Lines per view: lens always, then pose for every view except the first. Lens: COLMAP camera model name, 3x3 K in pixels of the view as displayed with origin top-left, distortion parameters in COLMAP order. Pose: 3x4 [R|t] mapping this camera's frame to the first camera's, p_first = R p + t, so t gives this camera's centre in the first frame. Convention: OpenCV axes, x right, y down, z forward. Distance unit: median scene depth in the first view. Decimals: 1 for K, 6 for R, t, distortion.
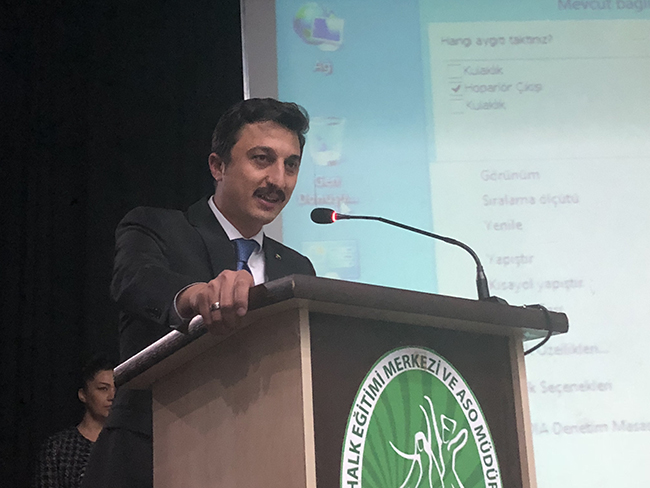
lens RADIAL K [[1306.3, 0, 324.8], [0, 1306.3, 245.7], [0, 0, 1]] dist [0.175121, 0.000000]
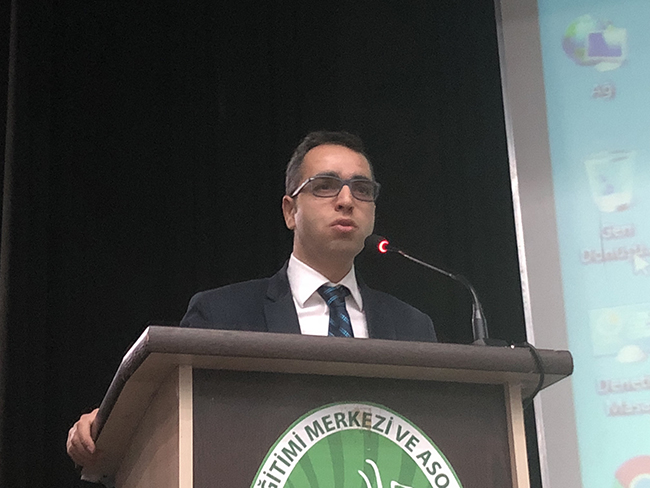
lens RADIAL K [[1656.1, 0, 324.9], [0, 1656.1, 242.7], [0, 0, 1]] dist [0.132329, 0.000000]
pose [[0.921528, -0.108465, -0.372857, 0.453848], [0.082071, 0.992909, -0.086000, 0.063807], [0.379541, 0.048651, 0.923895, -0.006740]]
